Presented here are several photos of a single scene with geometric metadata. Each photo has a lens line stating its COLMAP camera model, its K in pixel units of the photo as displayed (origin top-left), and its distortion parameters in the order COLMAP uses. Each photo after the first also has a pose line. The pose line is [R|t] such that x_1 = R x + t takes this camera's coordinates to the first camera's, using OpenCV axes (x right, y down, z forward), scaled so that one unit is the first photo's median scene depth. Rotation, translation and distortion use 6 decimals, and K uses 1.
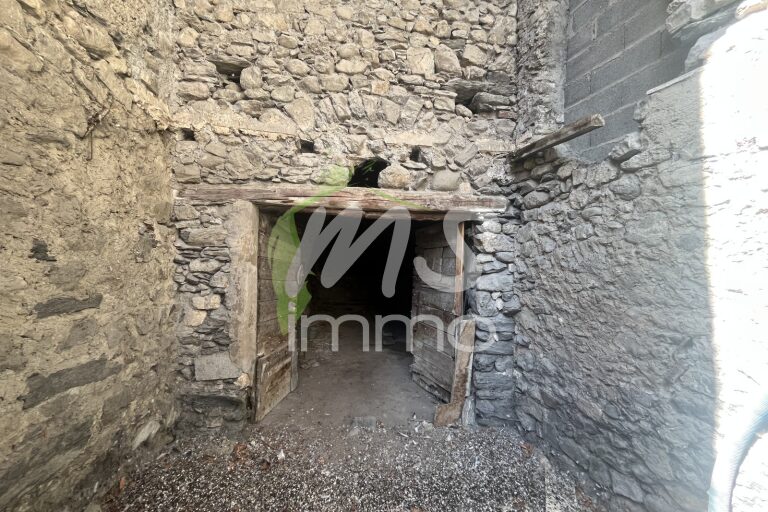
lens RADIAL K [[315.6, 0, 384.3], [0, 315.6, 256.1], [0, 0, 1]] dist [0.001216, -0.000730]
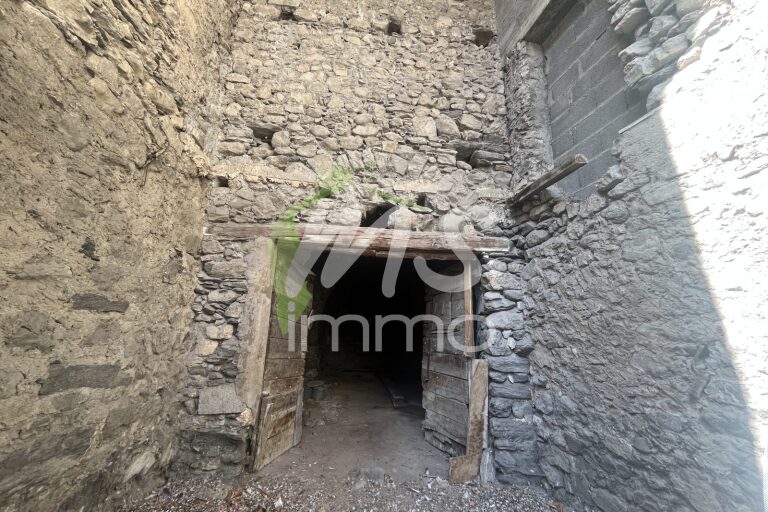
lens RADIAL K [[315.6, 0, 384.6], [0, 315.6, 255.5], [0, 0, 1]] dist [0.001216, -0.000730]
pose [[0.999359, -0.001972, -0.035738, 0.008745], [-0.006673, 0.970709, -0.240165, 0.150039], [0.035165, 0.240249, 0.970074, -0.033296]]
